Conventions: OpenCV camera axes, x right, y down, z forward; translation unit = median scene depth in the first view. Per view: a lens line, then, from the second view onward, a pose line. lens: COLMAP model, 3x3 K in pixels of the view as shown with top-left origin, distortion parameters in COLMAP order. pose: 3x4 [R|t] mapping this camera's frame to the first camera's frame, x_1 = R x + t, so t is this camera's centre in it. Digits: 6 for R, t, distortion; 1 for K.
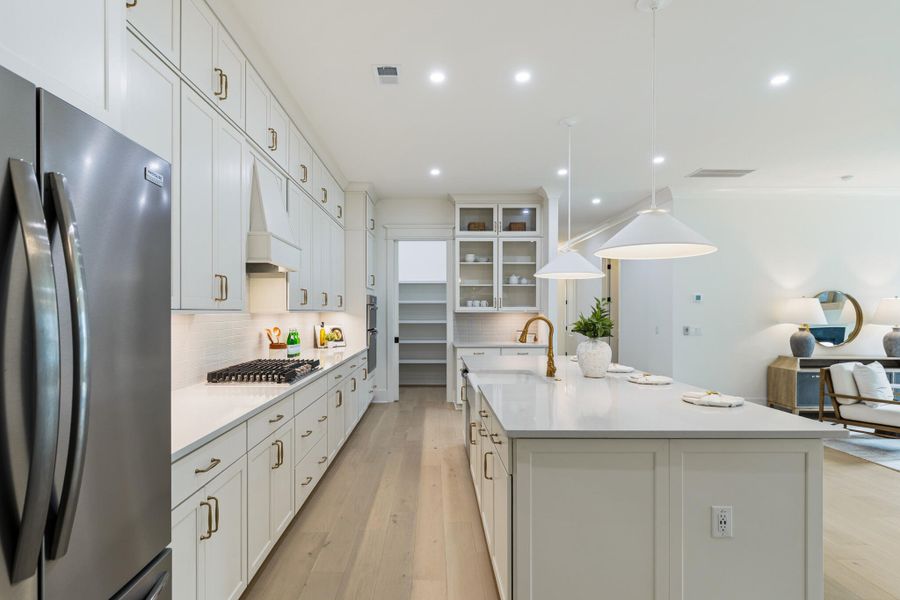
lens RADIAL K [[459.4, 0, 442.1], [0, 459.4, 309.9], [0, 0, 1]] dist [0.000810, -0.000078]
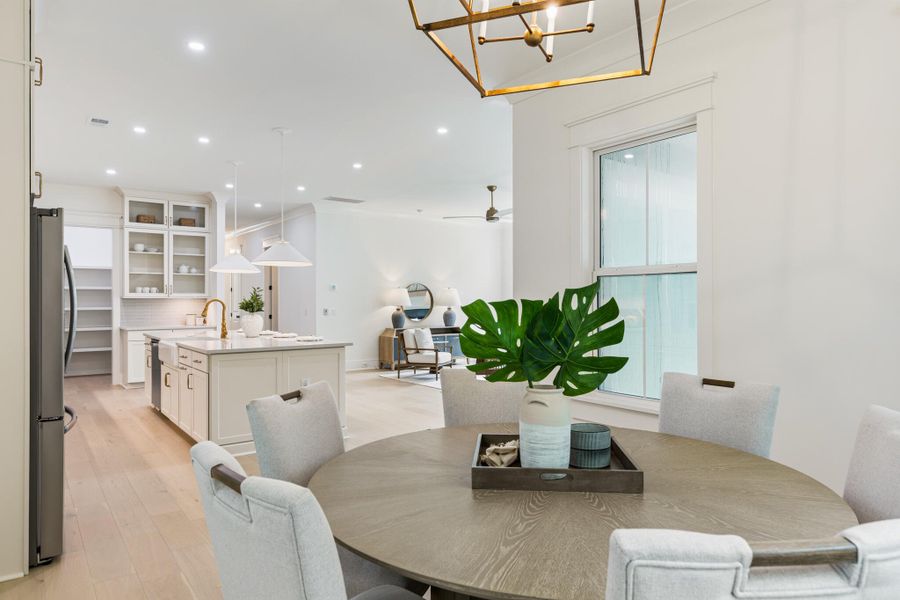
lens RADIAL K [[510.0, 0, 434.2], [0, 510.0, 301.0], [0, 0, 1]] dist [-0.002442, -0.000807]
pose [[0.799143, -0.003923, 0.601128, -0.106225], [0.000691, 0.999984, 0.005607, 0.005763], [-0.601140, -0.004066, 0.799133, -0.369971]]
